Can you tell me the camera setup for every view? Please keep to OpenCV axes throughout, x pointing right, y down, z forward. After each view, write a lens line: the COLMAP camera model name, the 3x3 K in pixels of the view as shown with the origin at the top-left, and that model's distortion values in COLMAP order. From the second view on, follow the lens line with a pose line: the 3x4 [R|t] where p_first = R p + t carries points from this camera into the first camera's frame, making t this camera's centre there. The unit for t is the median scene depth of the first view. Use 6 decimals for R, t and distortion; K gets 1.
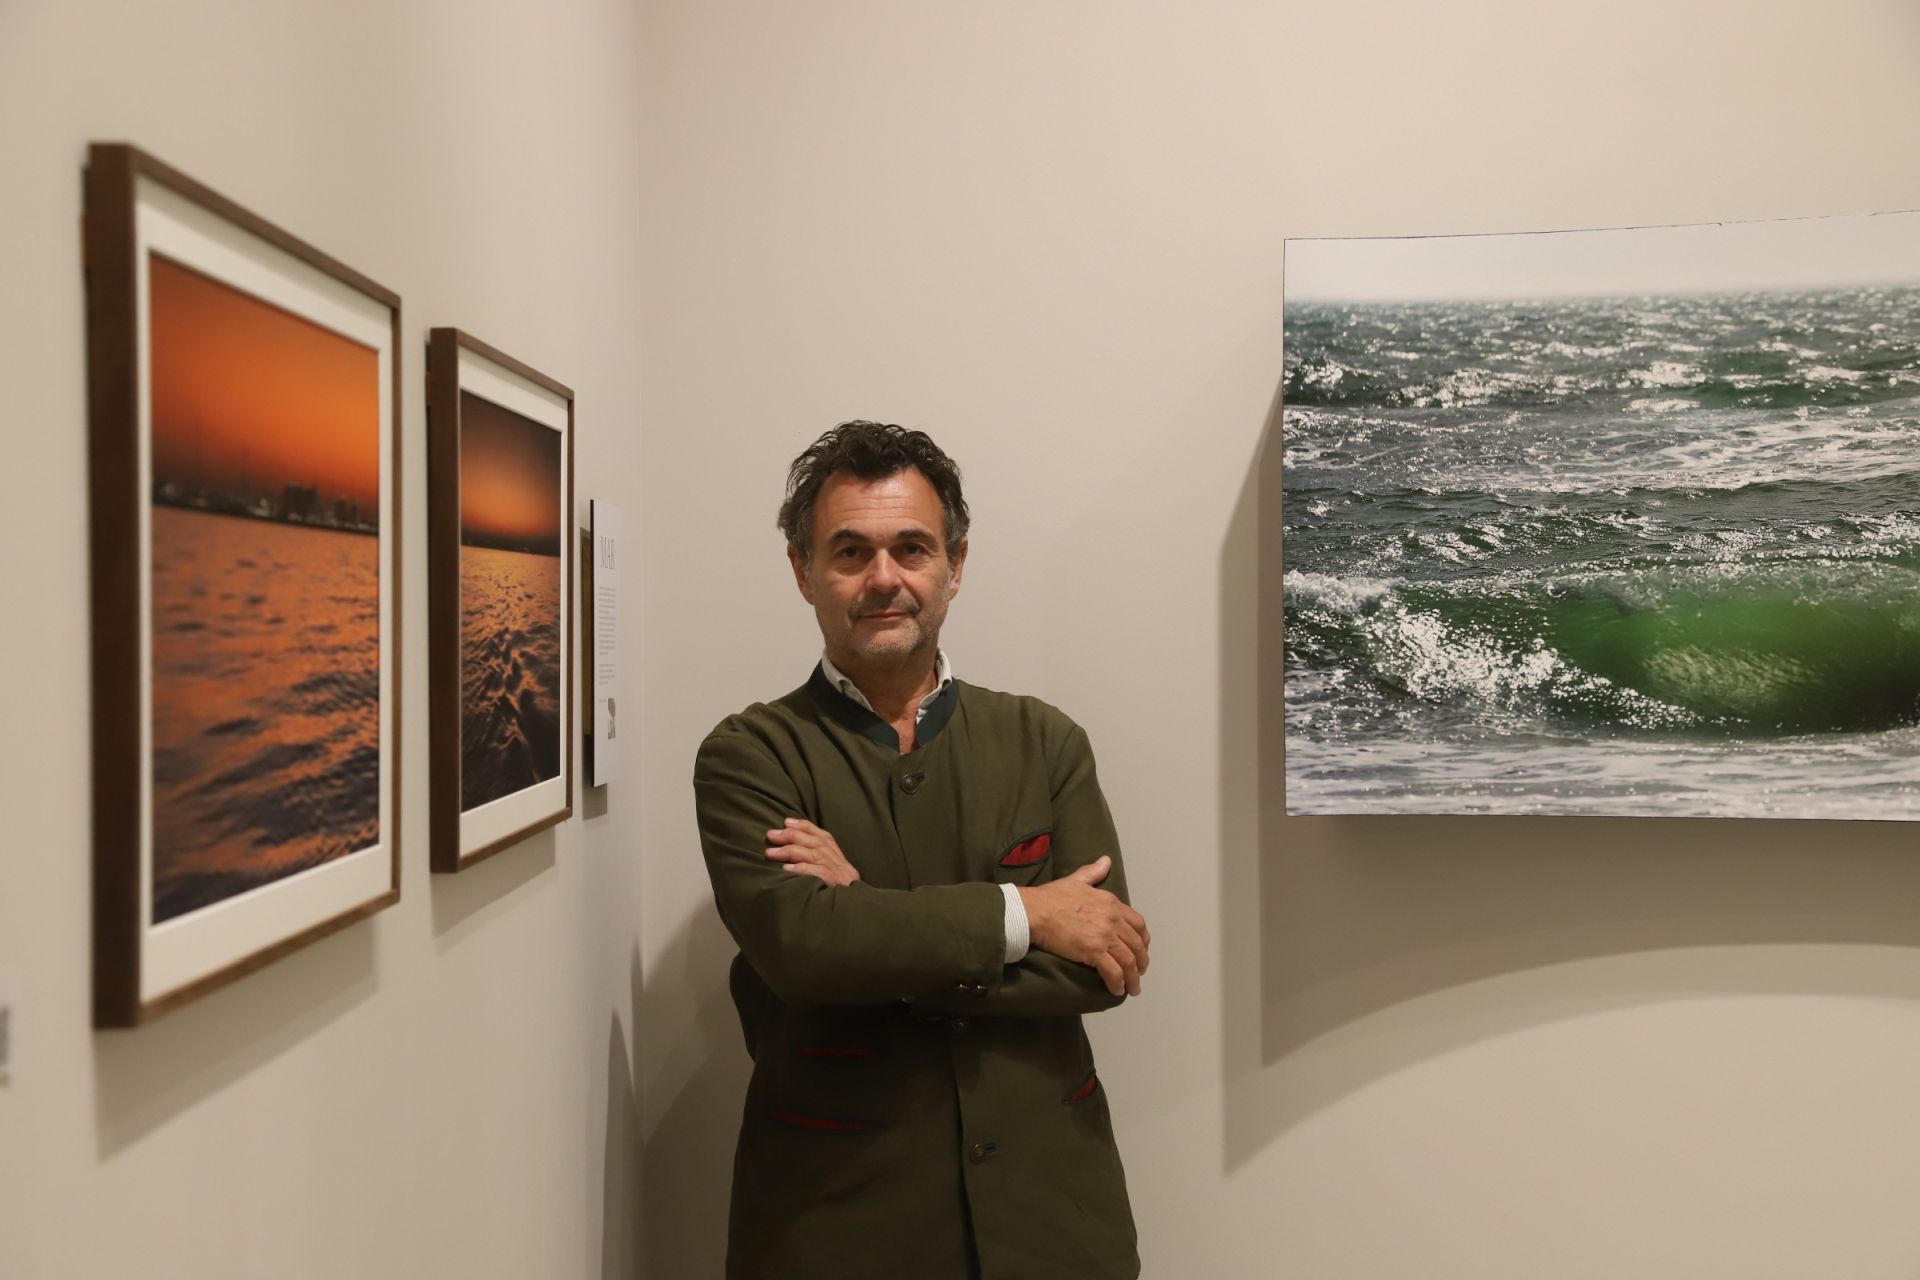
lens RADIAL K [[2654.4, 0, 960.1], [0, 2654.4, 653.6], [0, 0, 1]] dist [0.155813, 0.015224]
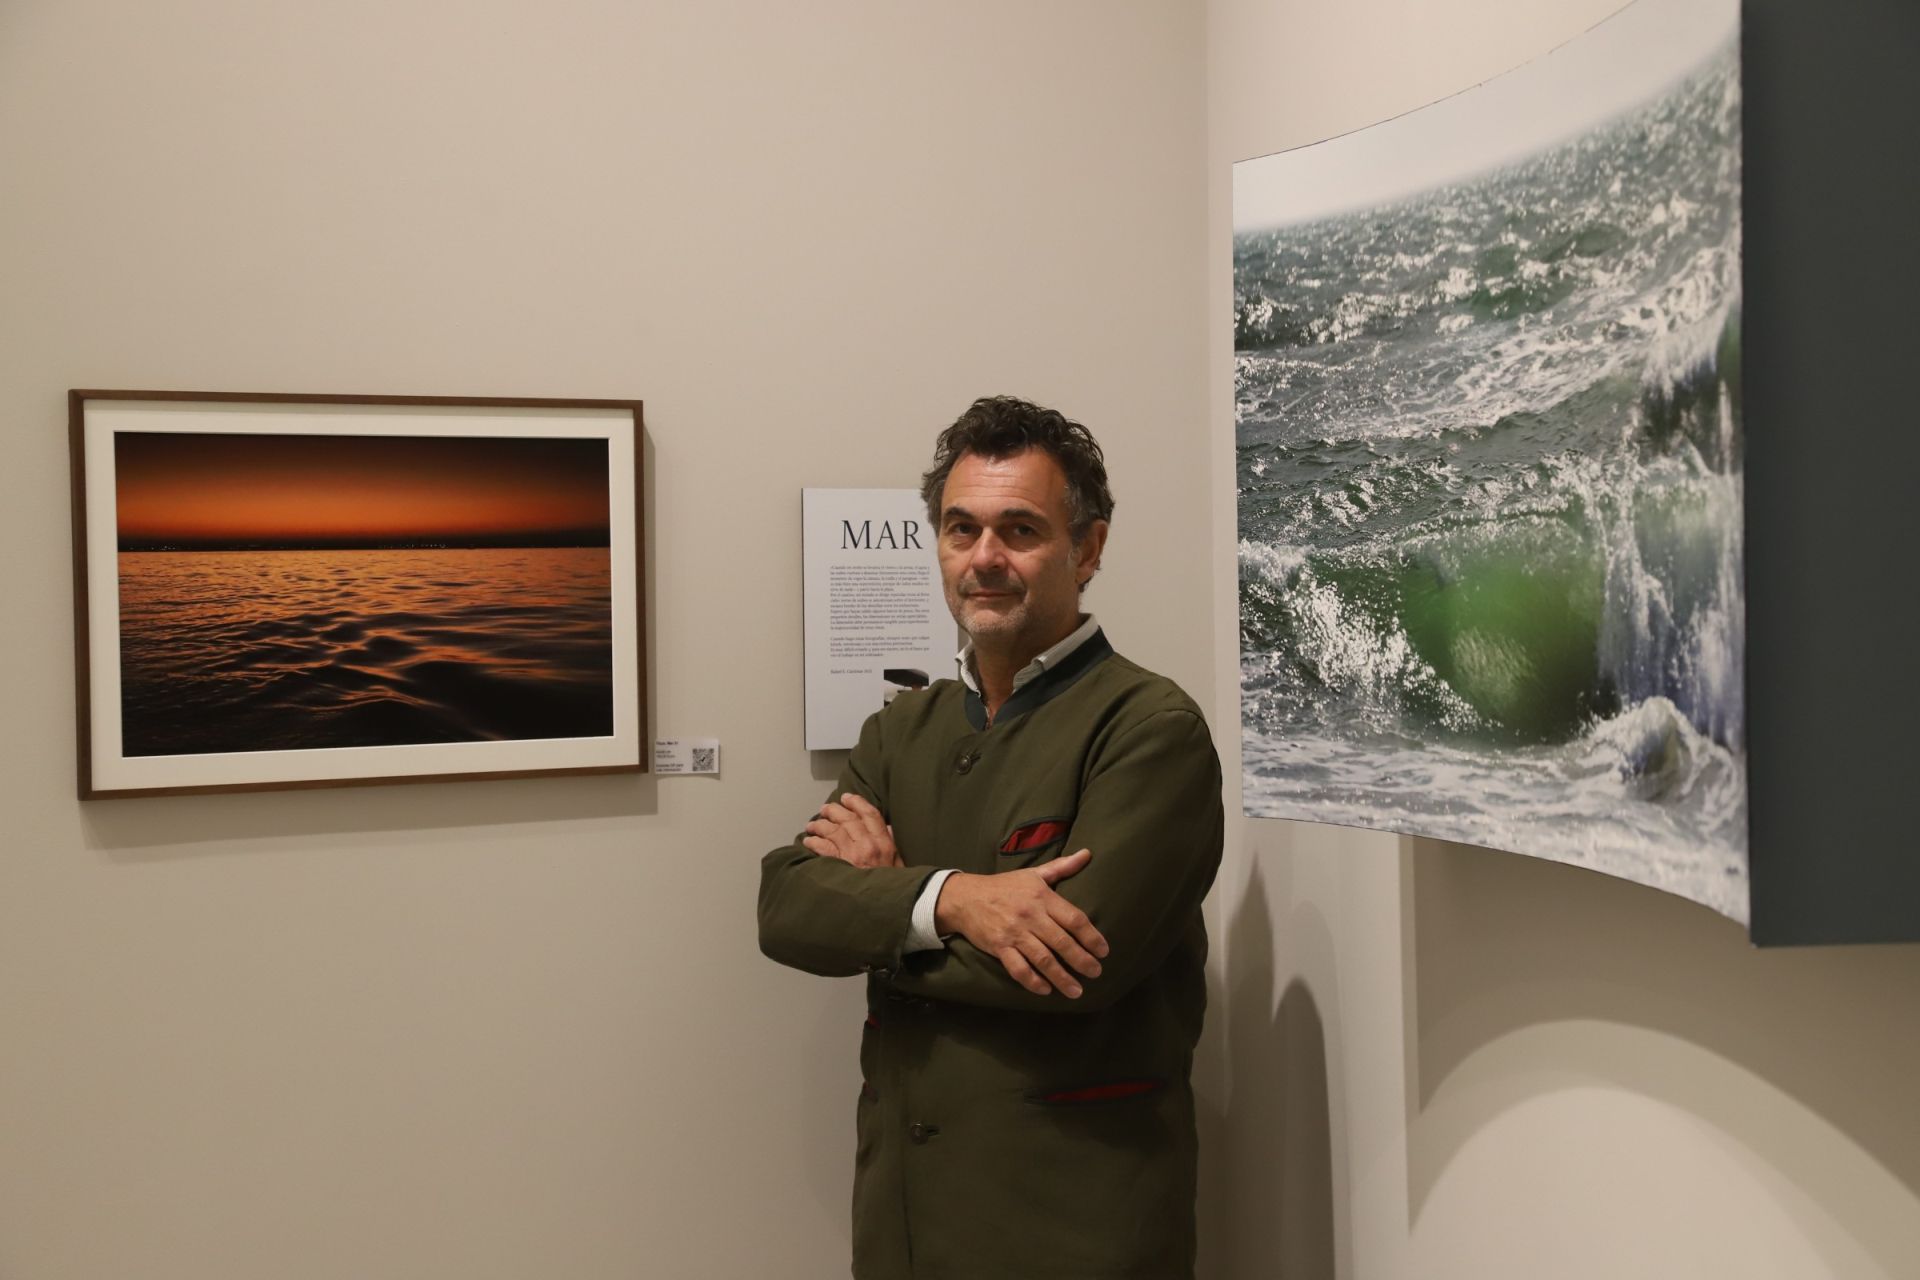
lens RADIAL K [[3112.1, 0, 959.2], [0, 3112.1, 647.6], [0, 0, 1]] dist [0.230550, 0.029710]
pose [[0.476133, 0.012577, -0.879283, 0.994282], [0.004092, 0.999855, 0.016518, -0.012676], [0.879364, -0.011463, 0.476012, 0.426650]]
